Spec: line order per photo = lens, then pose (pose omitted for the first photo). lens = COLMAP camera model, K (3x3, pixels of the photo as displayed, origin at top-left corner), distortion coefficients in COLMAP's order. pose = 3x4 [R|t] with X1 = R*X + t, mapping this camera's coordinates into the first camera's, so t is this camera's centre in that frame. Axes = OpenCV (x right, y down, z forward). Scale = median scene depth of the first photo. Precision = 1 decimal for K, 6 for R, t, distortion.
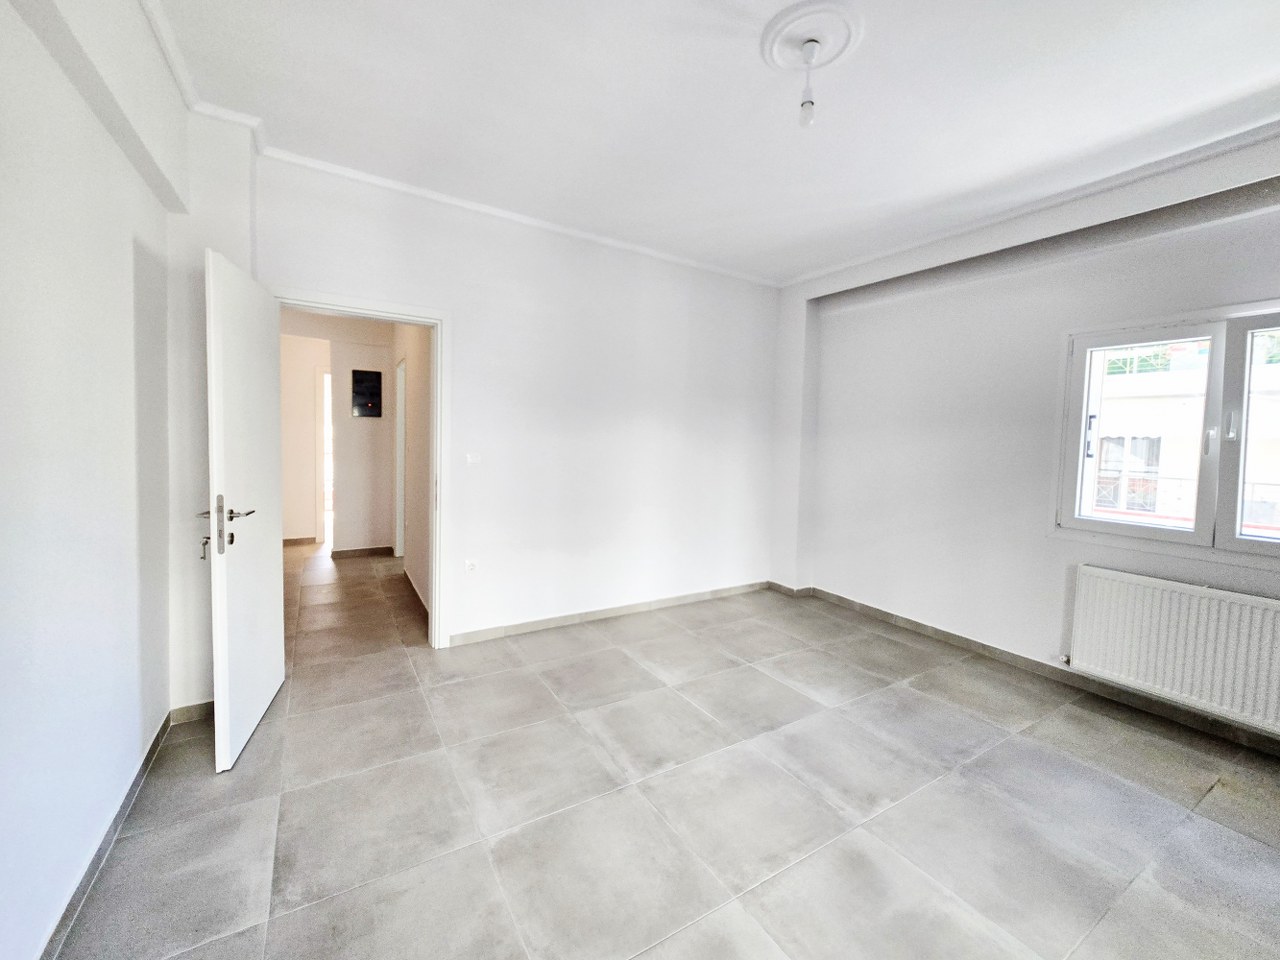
lens RADIAL K [[521.2, 0, 637.0], [0, 521.2, 468.4], [0, 0, 1]] dist [-0.002998, -0.000297]
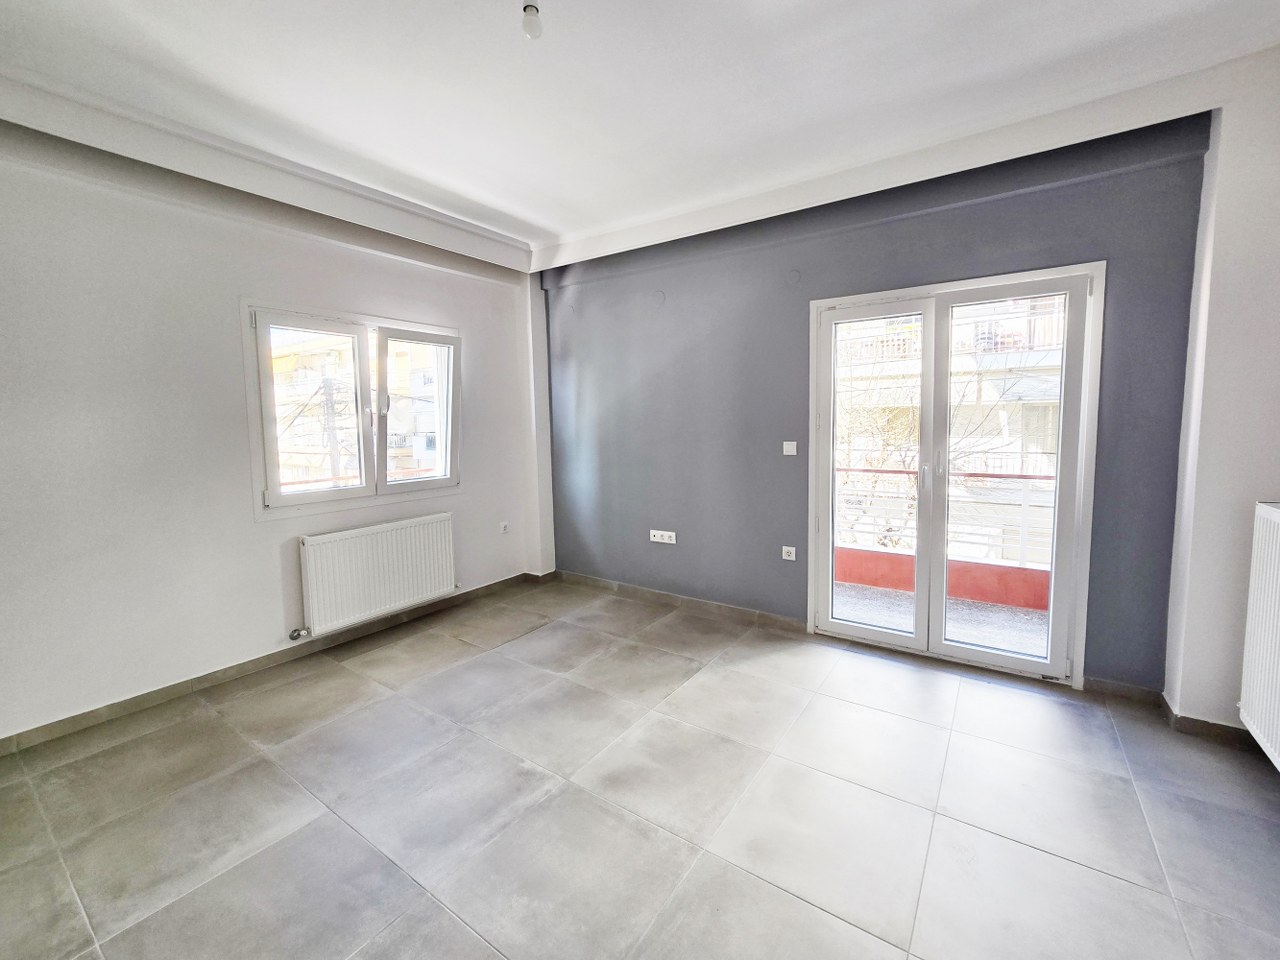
lens RADIAL K [[526.4, 0, 641.4], [0, 526.4, 466.1], [0, 0, 1]] dist [0.001331, 0.000064]
pose [[-0.405495, -0.096302, 0.909010, -0.475949], [0.055361, 0.990022, 0.129581, -0.072383], [-0.912419, 0.102868, -0.396117, 1.045028]]
